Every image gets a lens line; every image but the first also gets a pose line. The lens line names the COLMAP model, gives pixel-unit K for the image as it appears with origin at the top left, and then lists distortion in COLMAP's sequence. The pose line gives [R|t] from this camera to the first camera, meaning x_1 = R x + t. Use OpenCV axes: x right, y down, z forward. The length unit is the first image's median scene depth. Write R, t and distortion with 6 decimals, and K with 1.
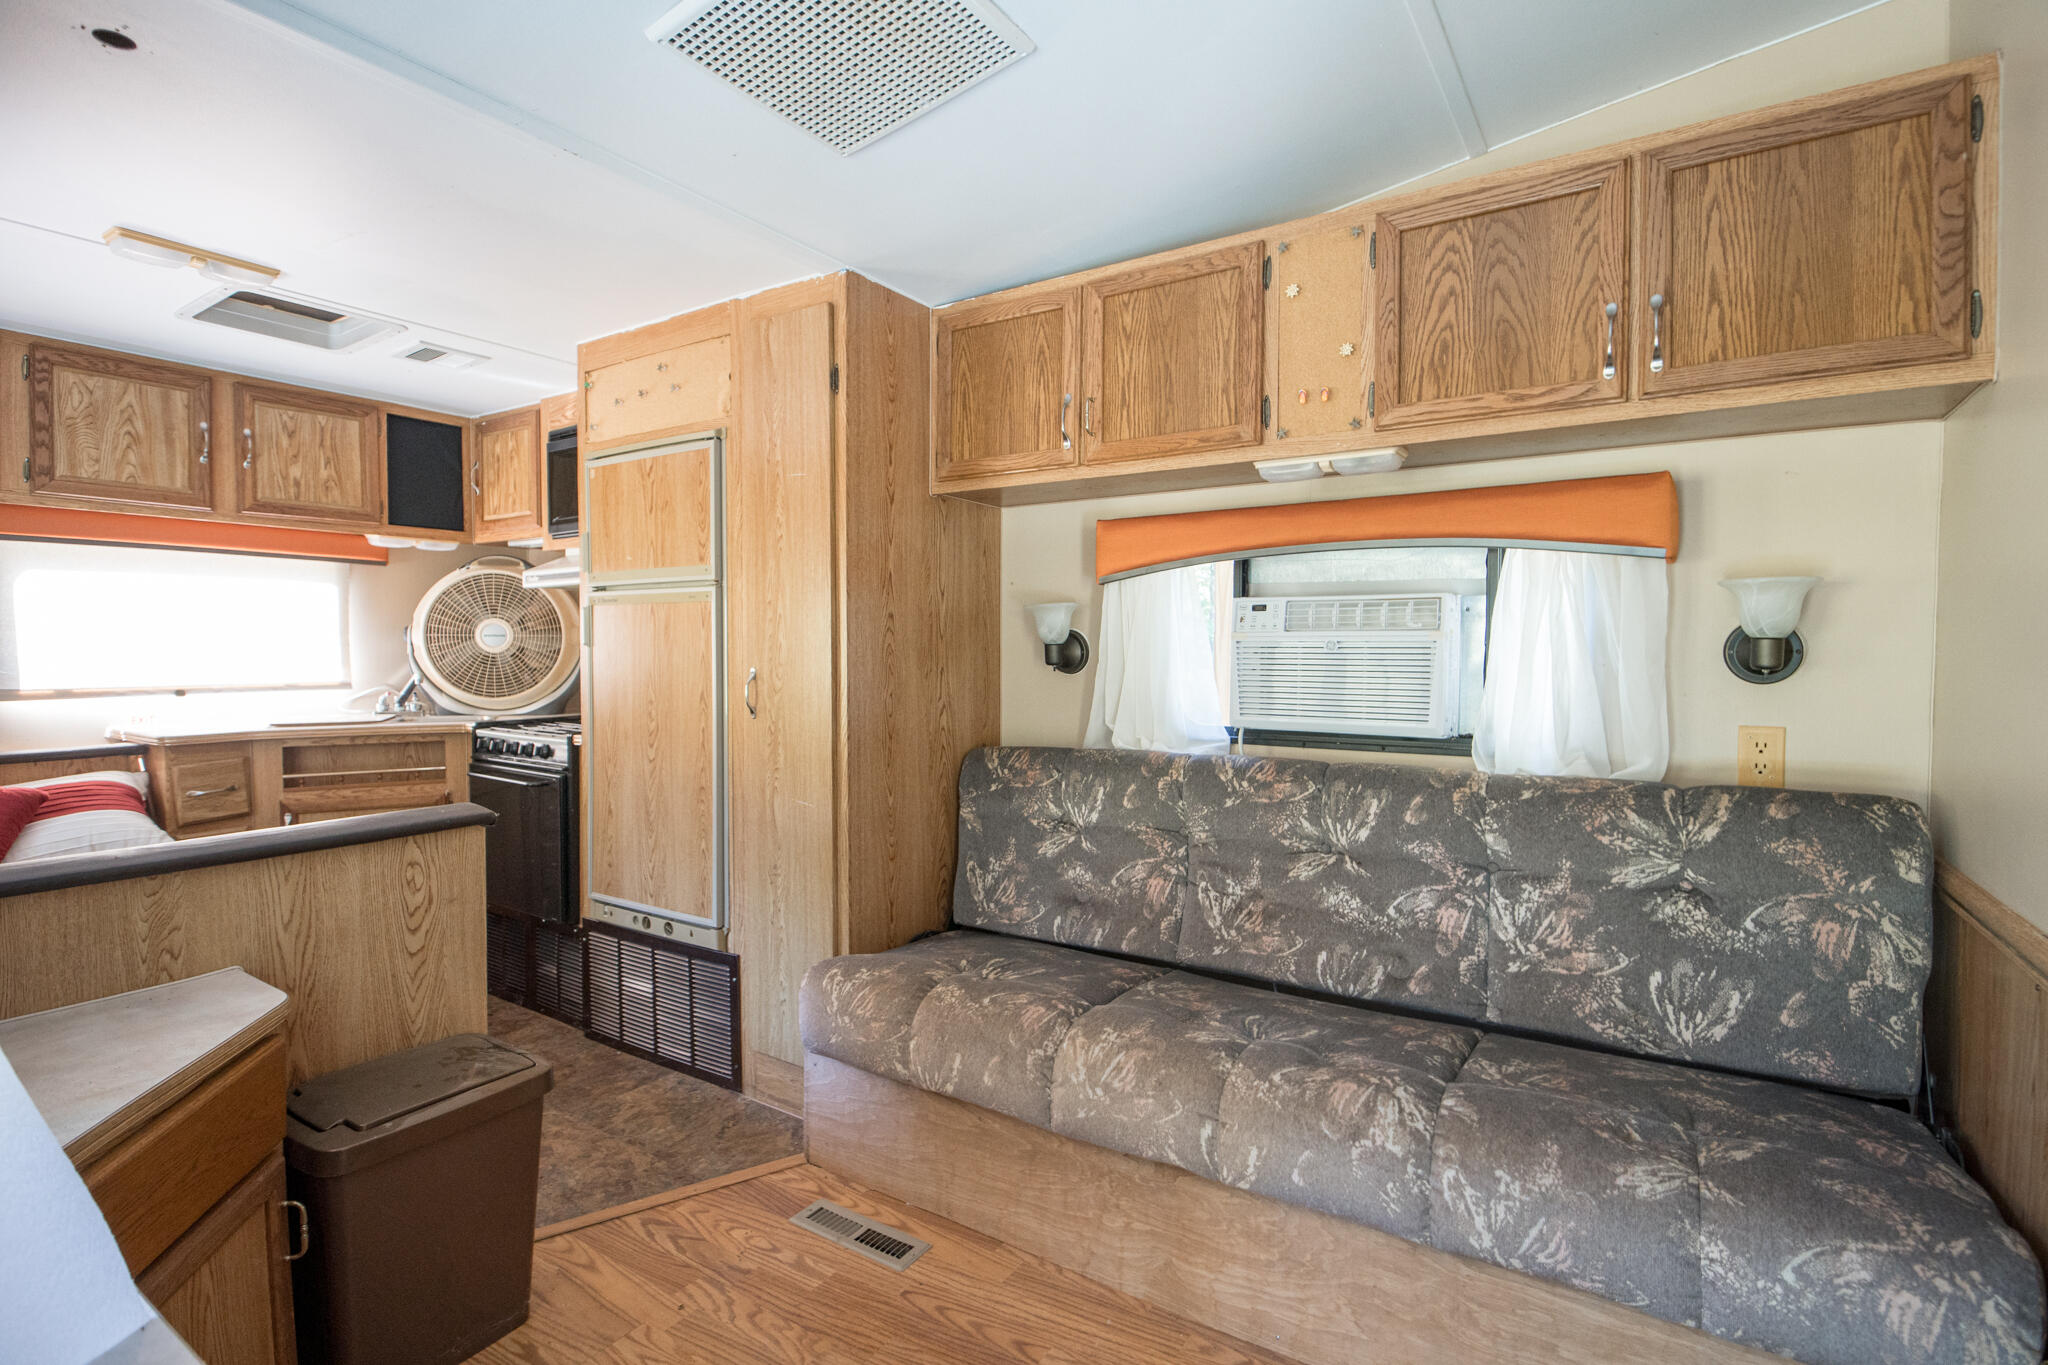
lens RADIAL K [[971.2, 0, 1022.7], [0, 971.2, 676.5], [0, 0, 1]] dist [0.012962, -0.015829]
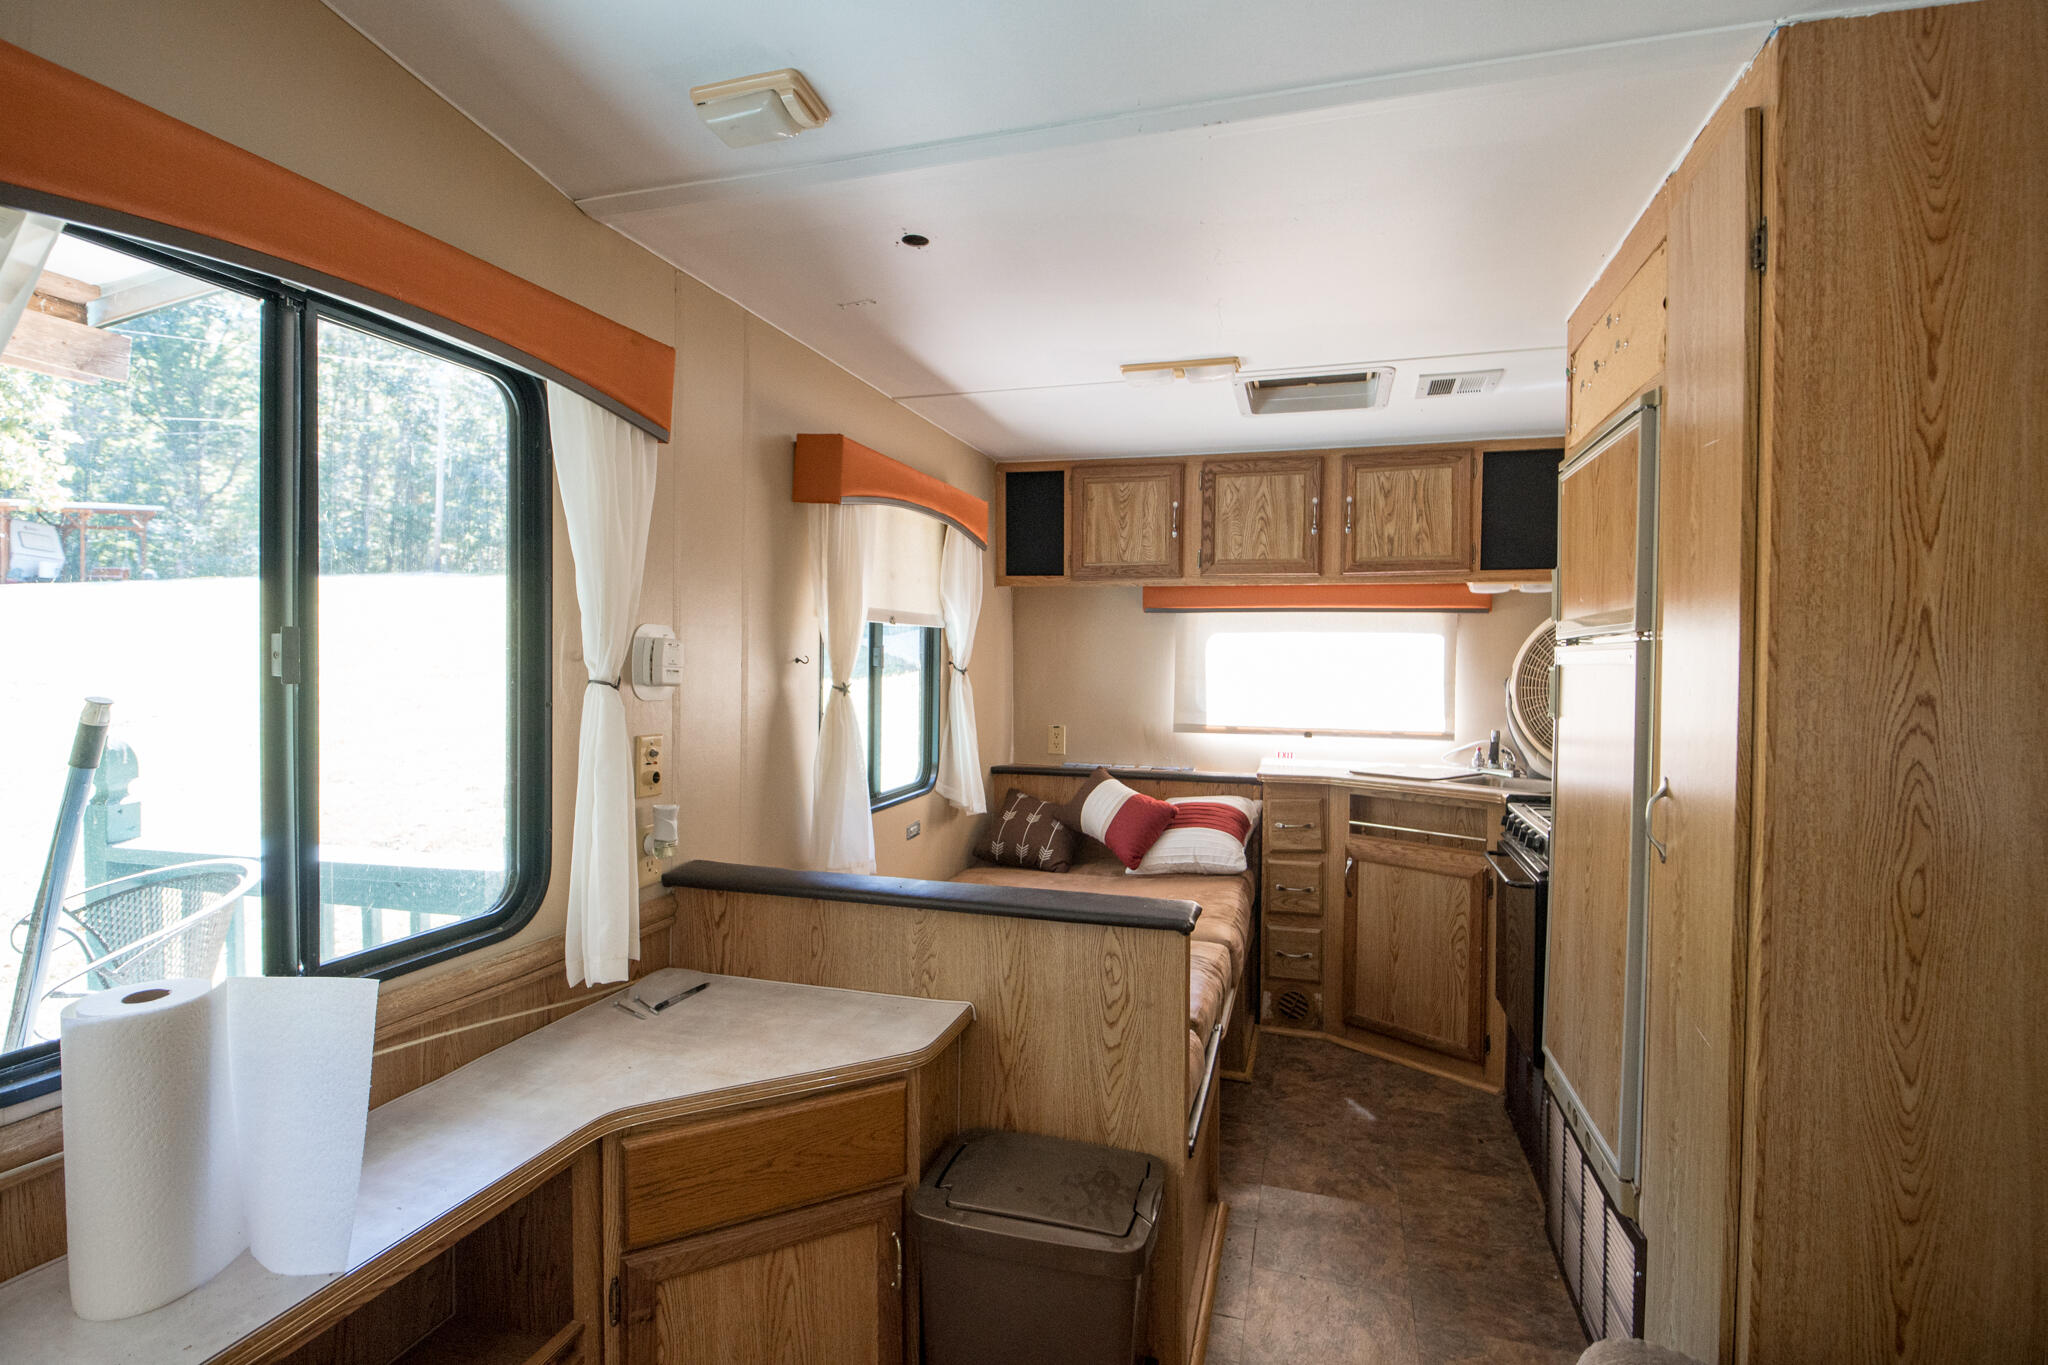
lens RADIAL K [[971.2, 0, 1022.7], [0, 971.2, 676.5], [0, 0, 1]] dist [0.012962, -0.015829]
pose [[0.280100, 0.017696, -0.959808, 0.158487], [-0.040497, 0.999158, 0.006603, -0.050325], [0.959116, 0.037019, 0.280581, 0.382090]]
